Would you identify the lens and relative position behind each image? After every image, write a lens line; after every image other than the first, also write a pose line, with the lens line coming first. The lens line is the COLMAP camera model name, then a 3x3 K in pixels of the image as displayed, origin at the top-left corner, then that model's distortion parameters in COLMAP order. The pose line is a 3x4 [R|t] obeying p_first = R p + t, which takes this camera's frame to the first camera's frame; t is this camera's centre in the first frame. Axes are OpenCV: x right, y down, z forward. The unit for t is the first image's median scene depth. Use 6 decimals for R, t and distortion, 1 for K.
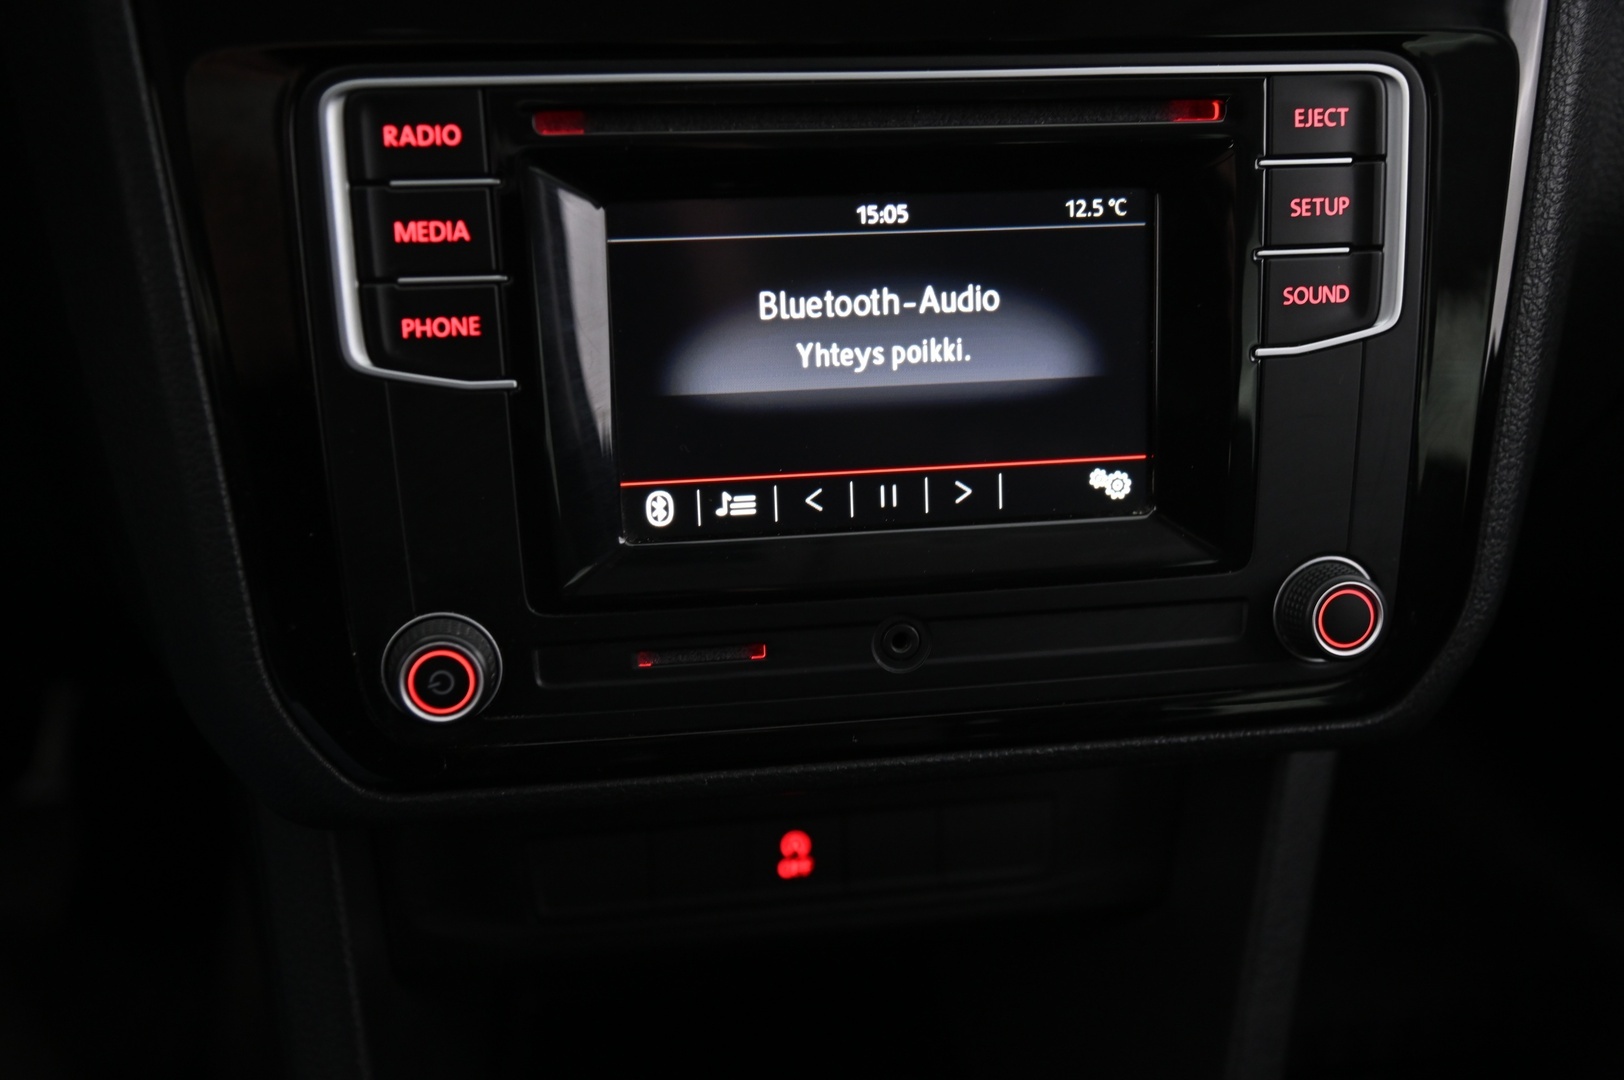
lens RADIAL K [[1820.9, 0, 812.0], [0, 1820.9, 540.0], [0, 0, 1]] dist [0.044511, 0.033811]
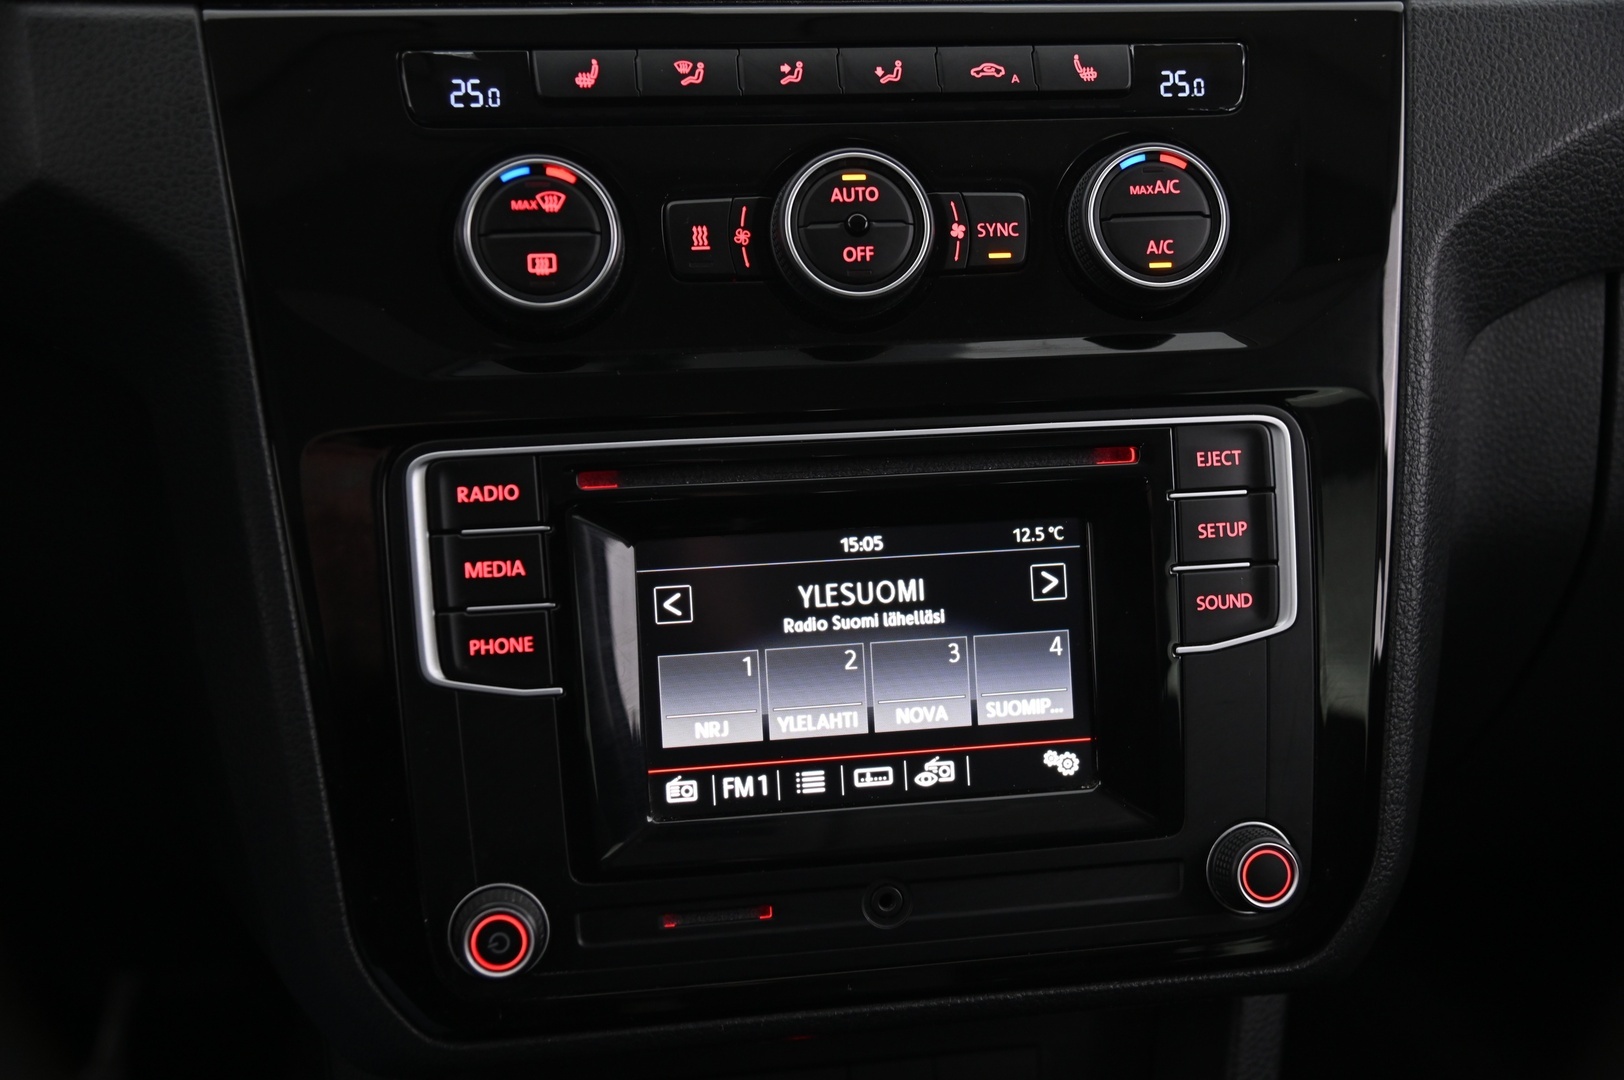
lens RADIAL K [[1820.9, 0, 812.0], [0, 1820.9, 540.0], [0, 0, 1]] dist [0.044511, 0.033811]
pose [[0.999621, -0.022268, -0.016182, 0.024814], [0.019563, 0.988265, -0.151492, 0.002549], [0.019366, 0.151118, 0.988326, -0.201342]]
